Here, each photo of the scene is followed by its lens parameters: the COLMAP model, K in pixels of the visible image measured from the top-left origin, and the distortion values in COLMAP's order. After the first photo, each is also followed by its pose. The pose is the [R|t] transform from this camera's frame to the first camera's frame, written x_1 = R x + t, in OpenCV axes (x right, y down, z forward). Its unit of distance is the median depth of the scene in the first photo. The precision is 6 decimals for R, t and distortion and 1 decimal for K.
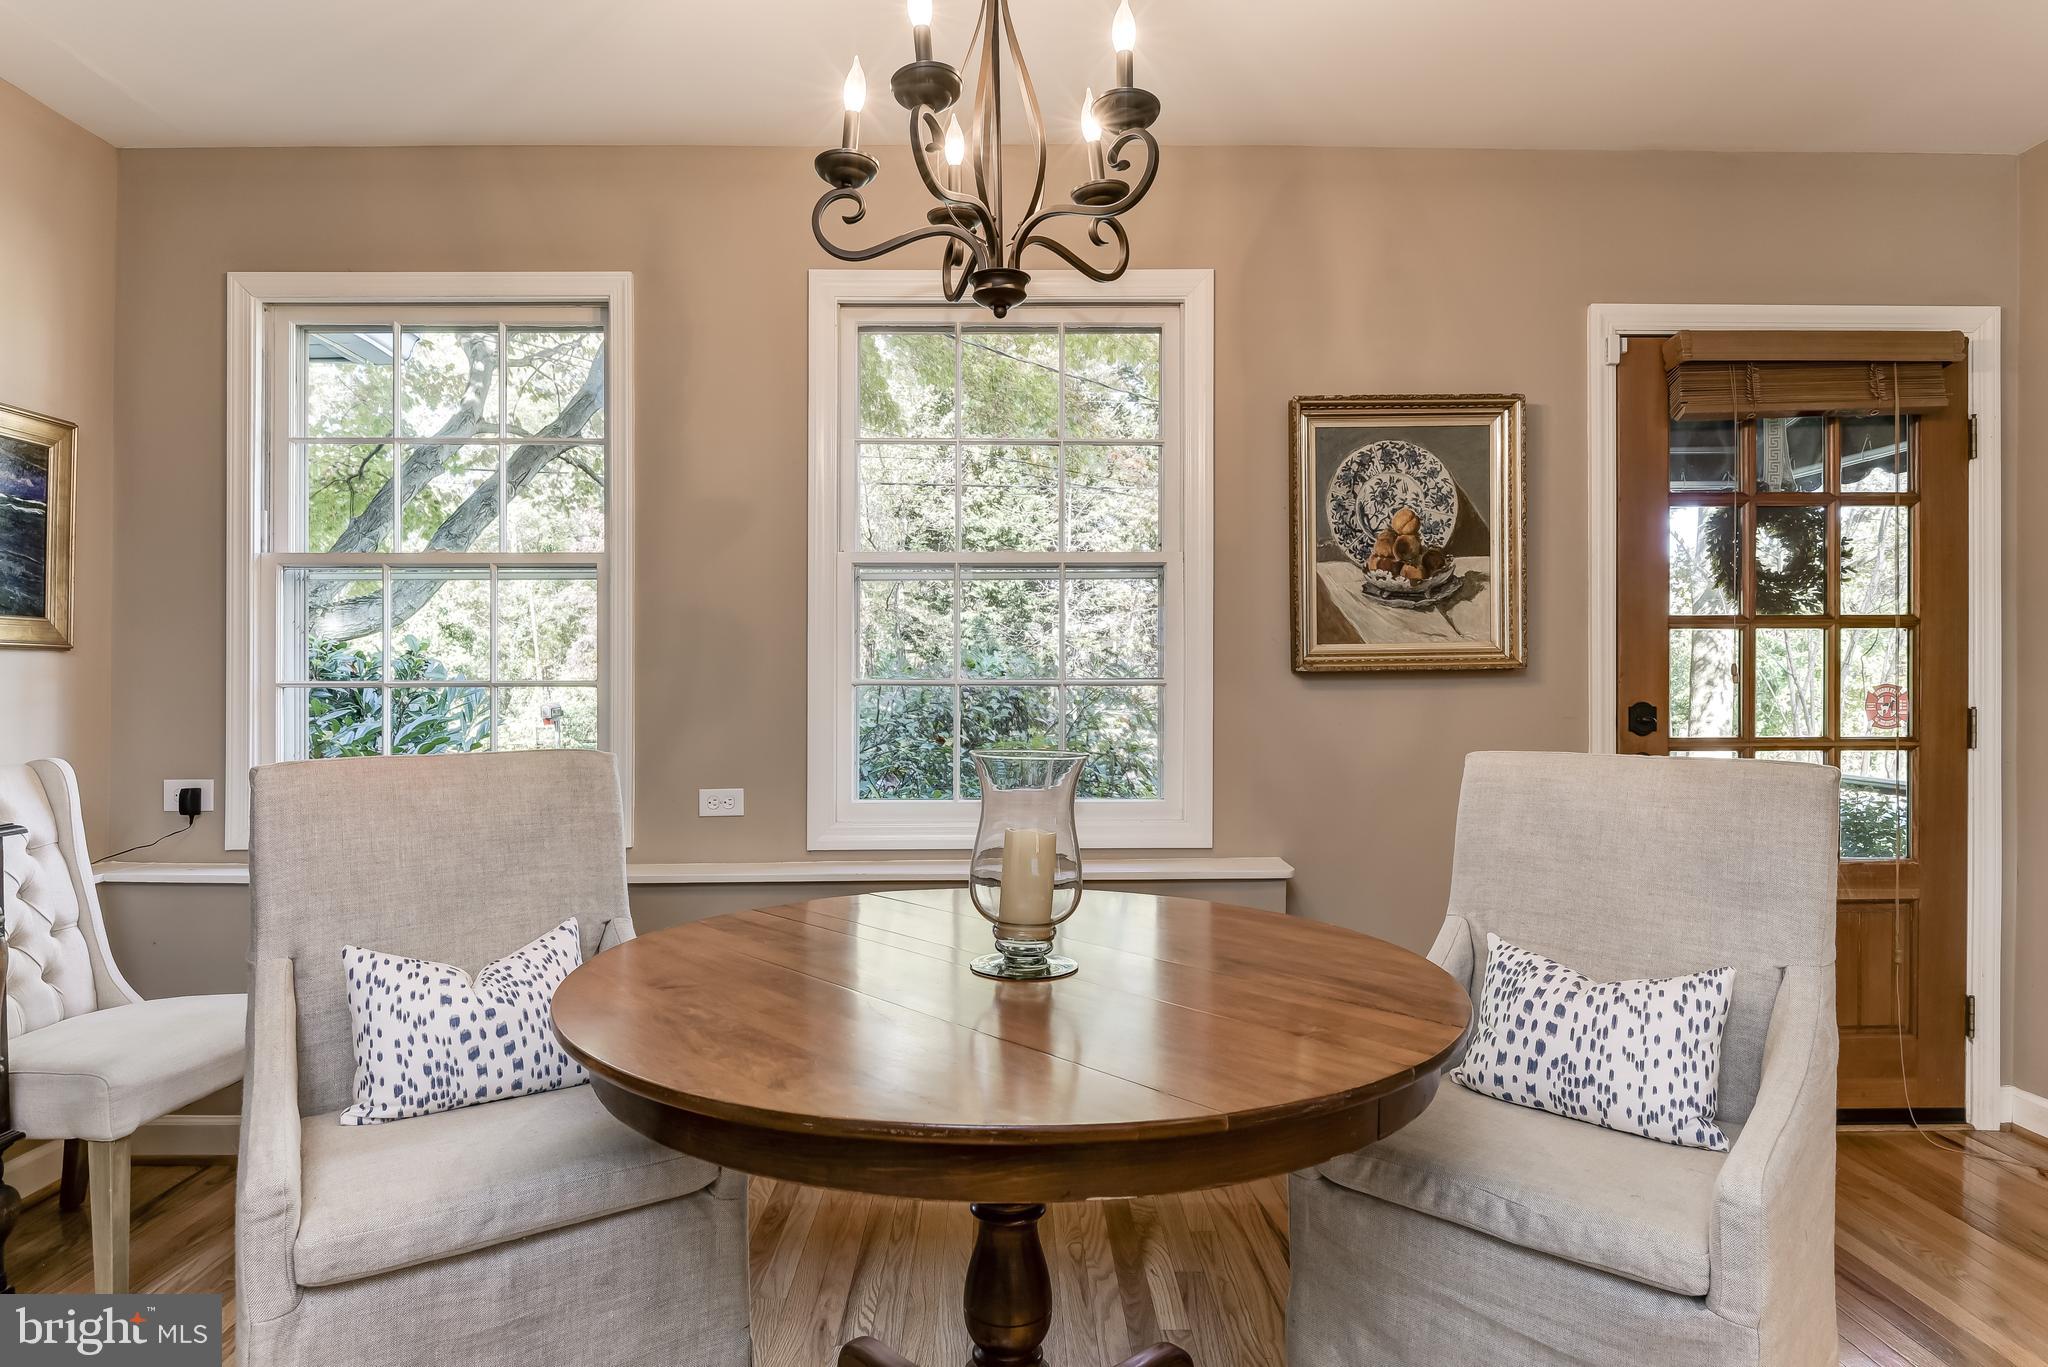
lens RADIAL K [[1193.0, 0, 1014.3], [0, 1193.0, 689.5], [0, 0, 1]] dist [-0.001203, -0.001085]
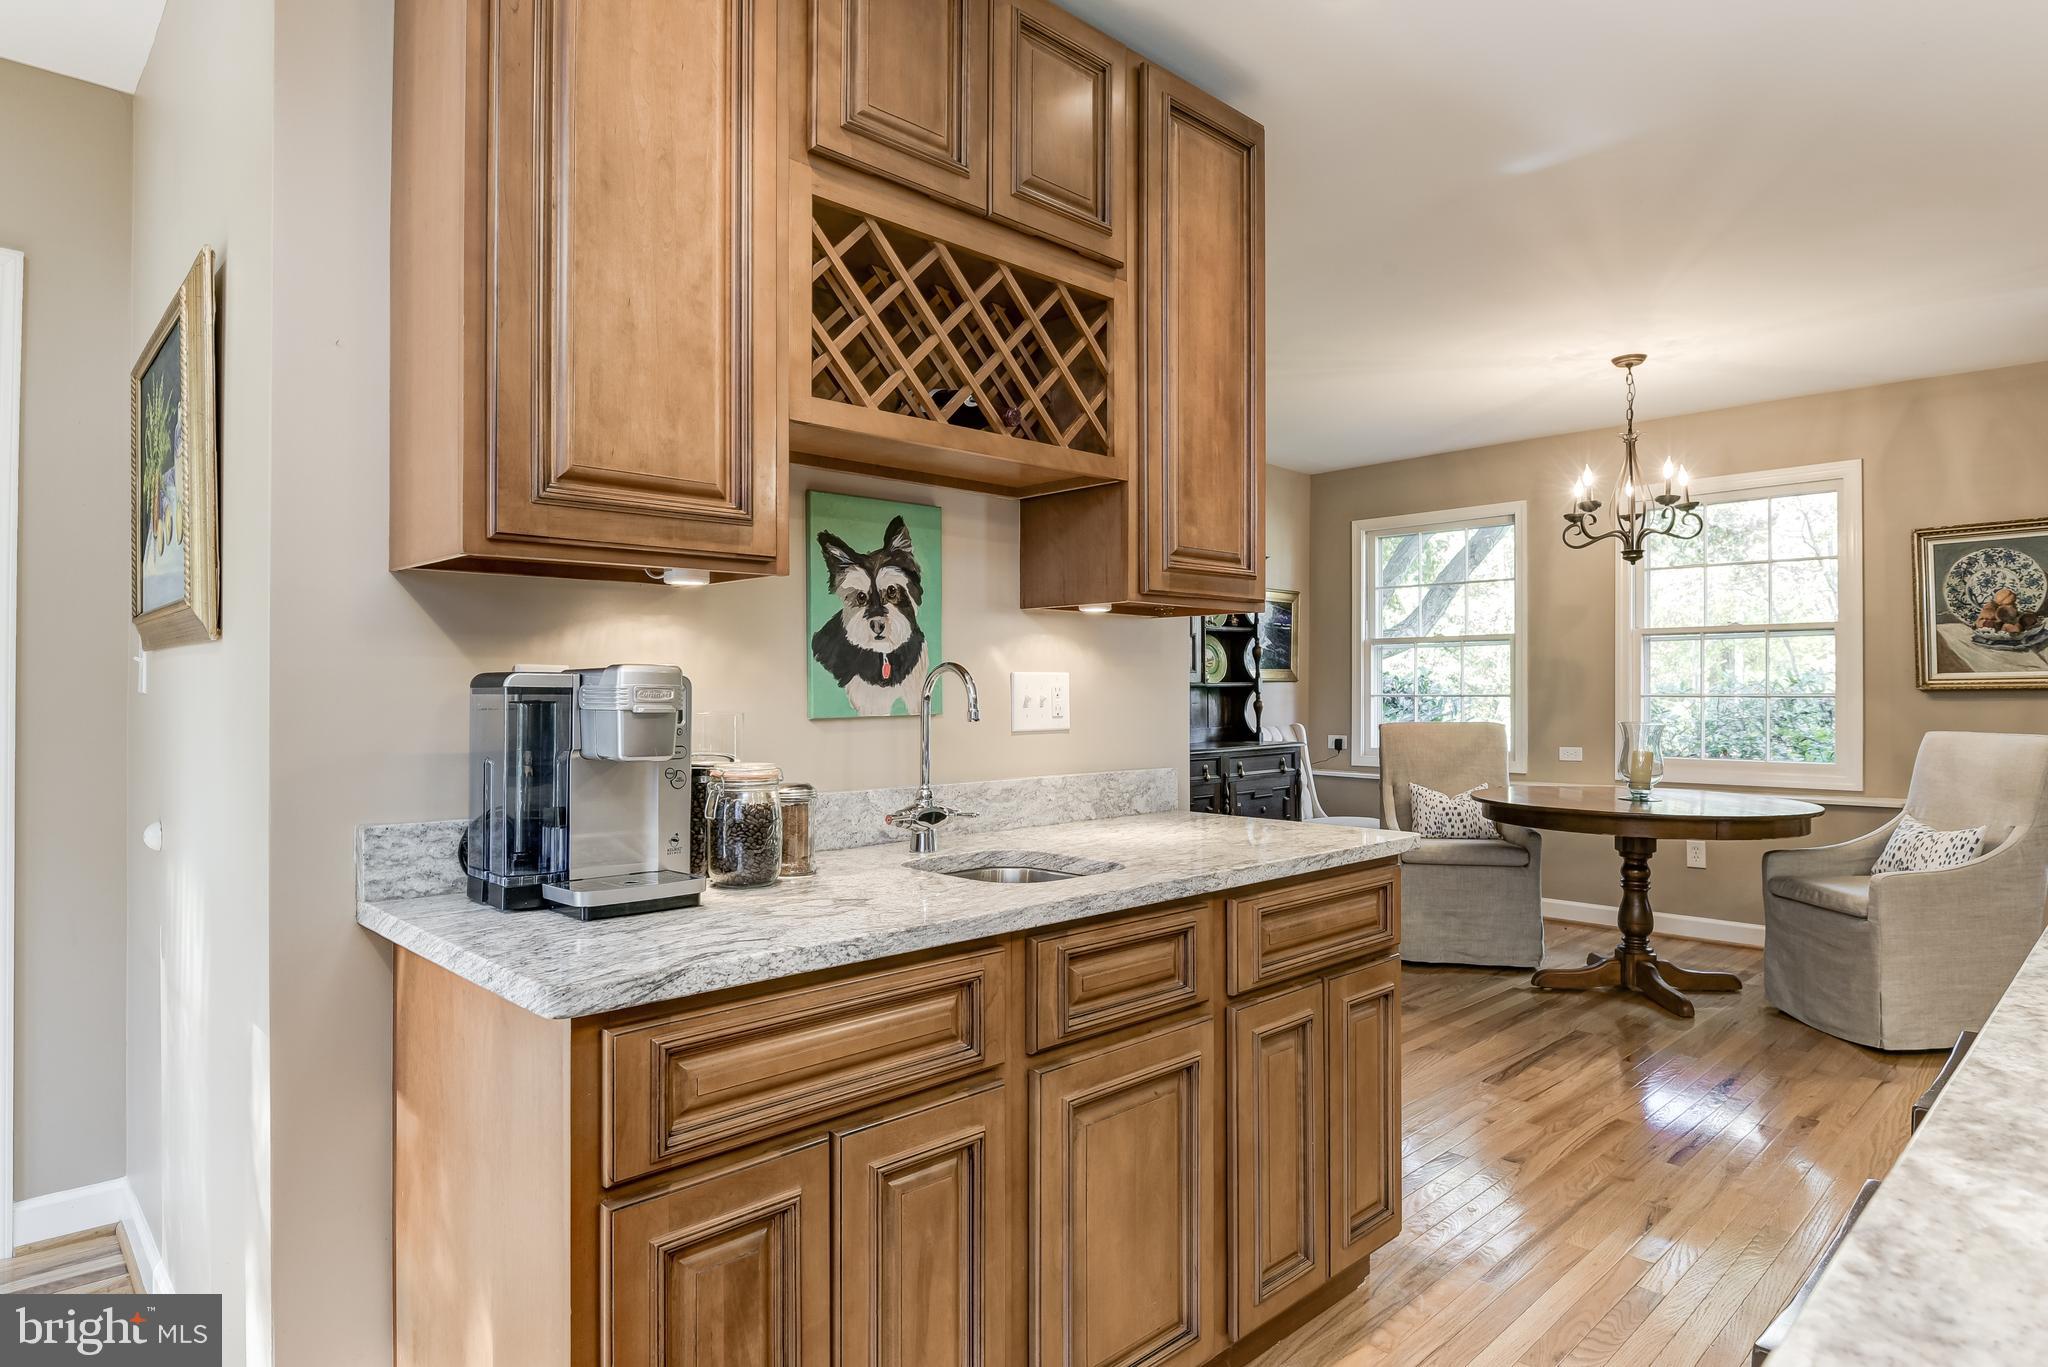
lens RADIAL K [[1166.7, 0, 986.3], [0, 1166.7, 677.5], [0, 0, 1]] dist [-0.030007, -0.000737]
pose [[0.682683, -0.008020, -0.730671, 0.512975], [-0.002597, 0.999907, -0.013402, -0.007029], [0.730710, 0.011047, 0.682599, -1.069899]]
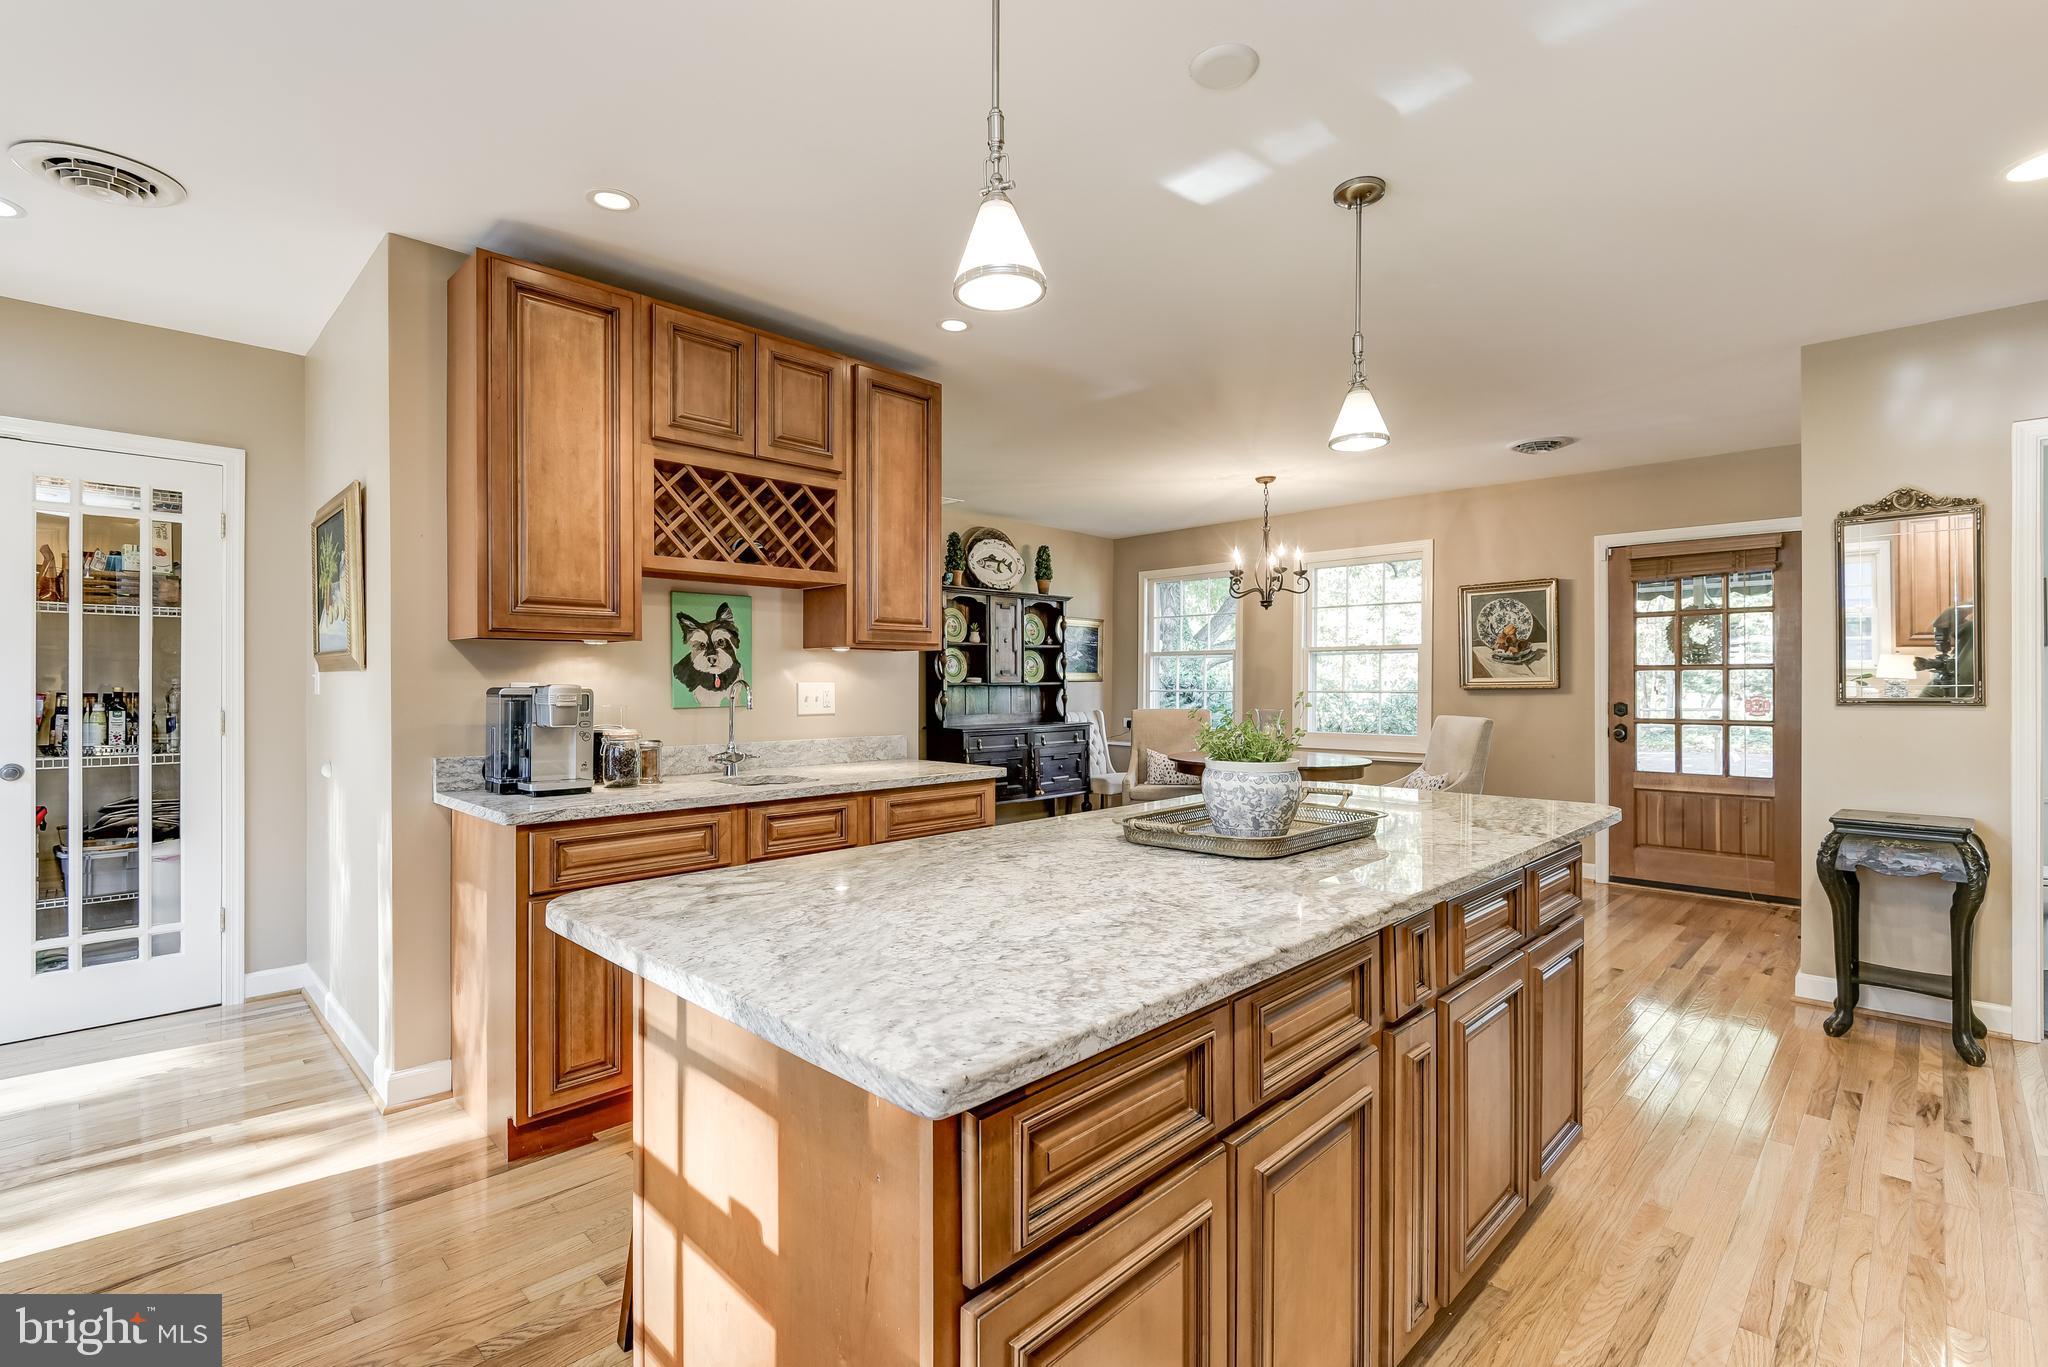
lens RADIAL K [[935.6, 0, 1014.6], [0, 935.6, 683.6], [0, 0, 1]] dist [-0.021082, -0.000381]
pose [[0.713537, 0.001023, -0.700616, 0.967842], [-0.003146, 0.999994, -0.001744, -0.019093], [0.700610, 0.003449, 0.713536, -1.167489]]
